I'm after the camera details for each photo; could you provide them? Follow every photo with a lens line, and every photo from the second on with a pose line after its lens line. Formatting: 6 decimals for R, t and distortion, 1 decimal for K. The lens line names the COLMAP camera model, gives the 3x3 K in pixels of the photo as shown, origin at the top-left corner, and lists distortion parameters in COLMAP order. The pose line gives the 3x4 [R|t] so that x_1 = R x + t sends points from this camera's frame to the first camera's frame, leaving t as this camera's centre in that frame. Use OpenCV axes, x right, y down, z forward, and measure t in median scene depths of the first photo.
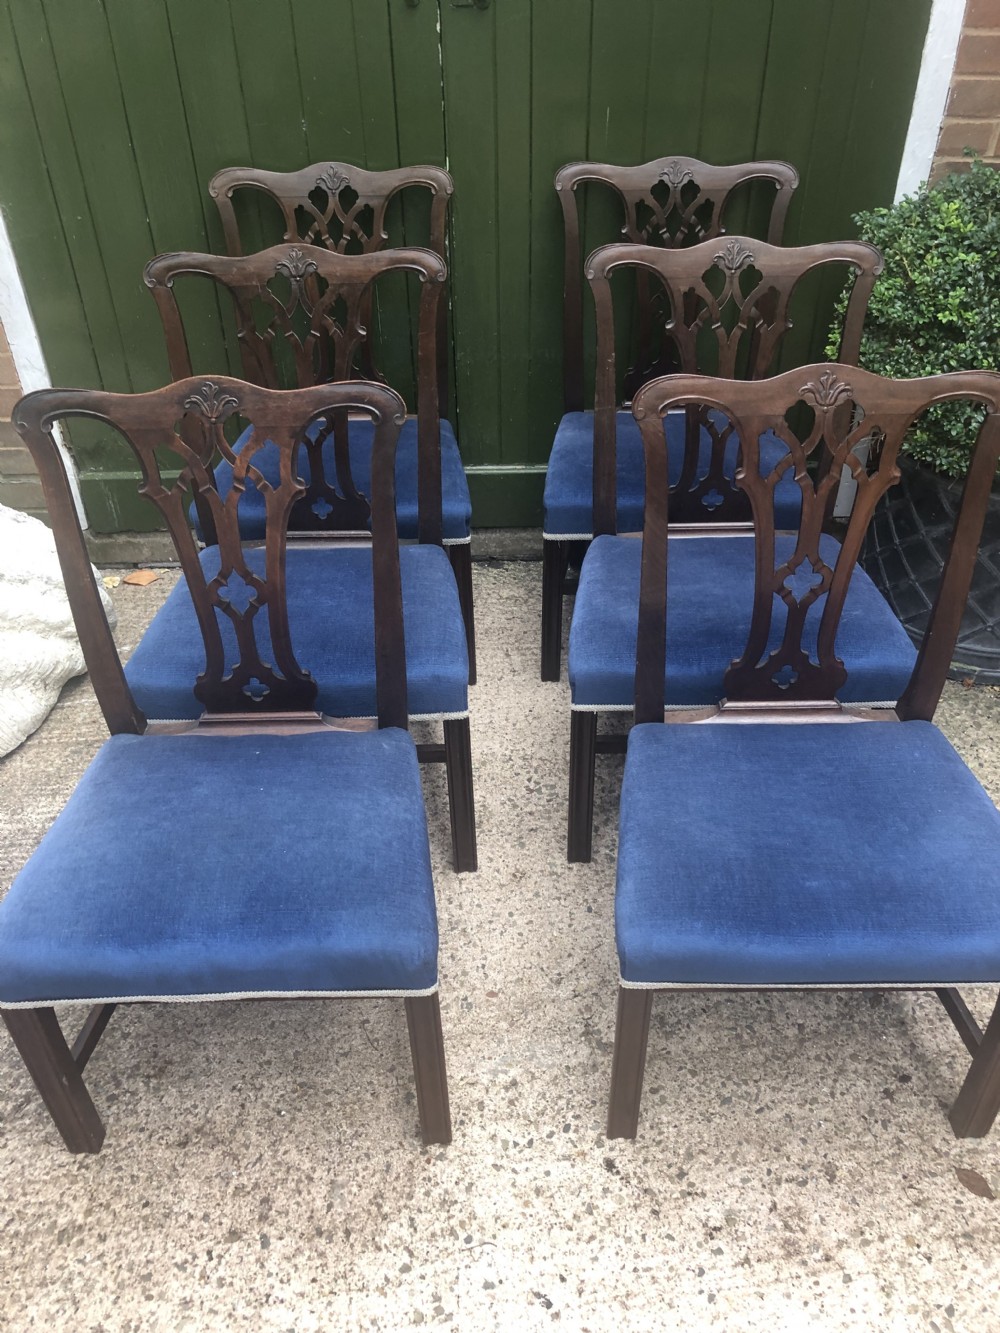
lens RADIAL K [[1096.4, 0, 510.1], [0, 1096.4, 655.2], [0, 0, 1]] dist [0.015098, -0.004739]
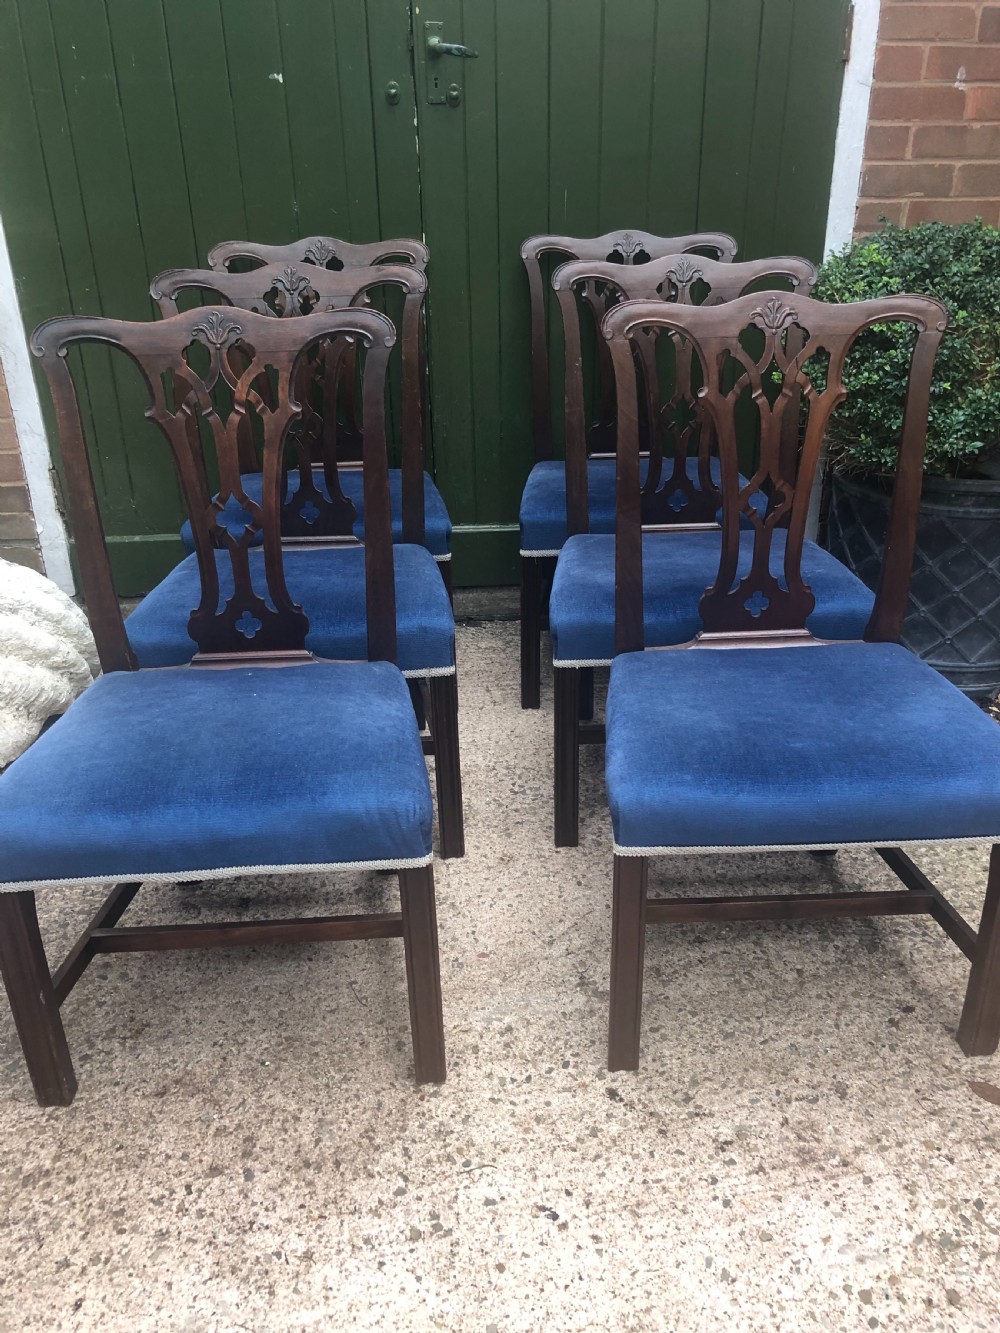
lens RADIAL K [[1096.4, 0, 517.2], [0, 1096.4, 656.1], [0, 0, 1]] dist [0.015098, -0.004739]
pose [[0.999078, -0.022200, 0.036752, -0.017501], [0.029300, 0.978193, -0.205621, 0.267815], [-0.031386, 0.206508, 0.977941, -0.008869]]
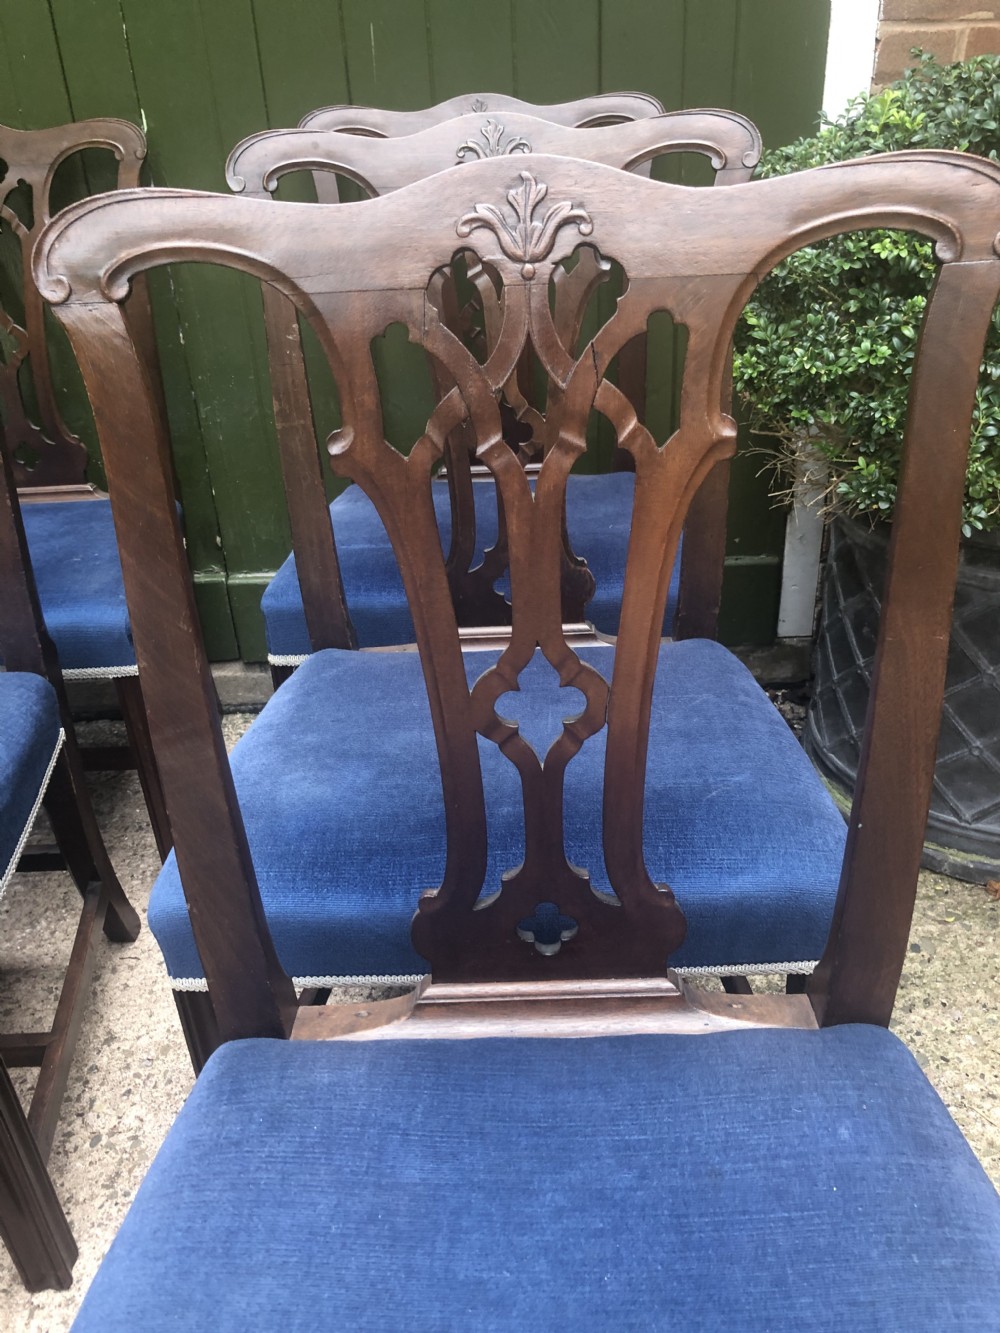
lens RADIAL K [[1096.4, 0, 513.0], [0, 1096.4, 658.6], [0, 0, 1]] dist [0.015098, -0.004739]
pose [[0.999280, -0.024150, -0.029262, 0.243610], [0.019474, 0.988390, -0.150686, -0.020379], [0.032561, 0.150007, 0.988149, 0.527306]]
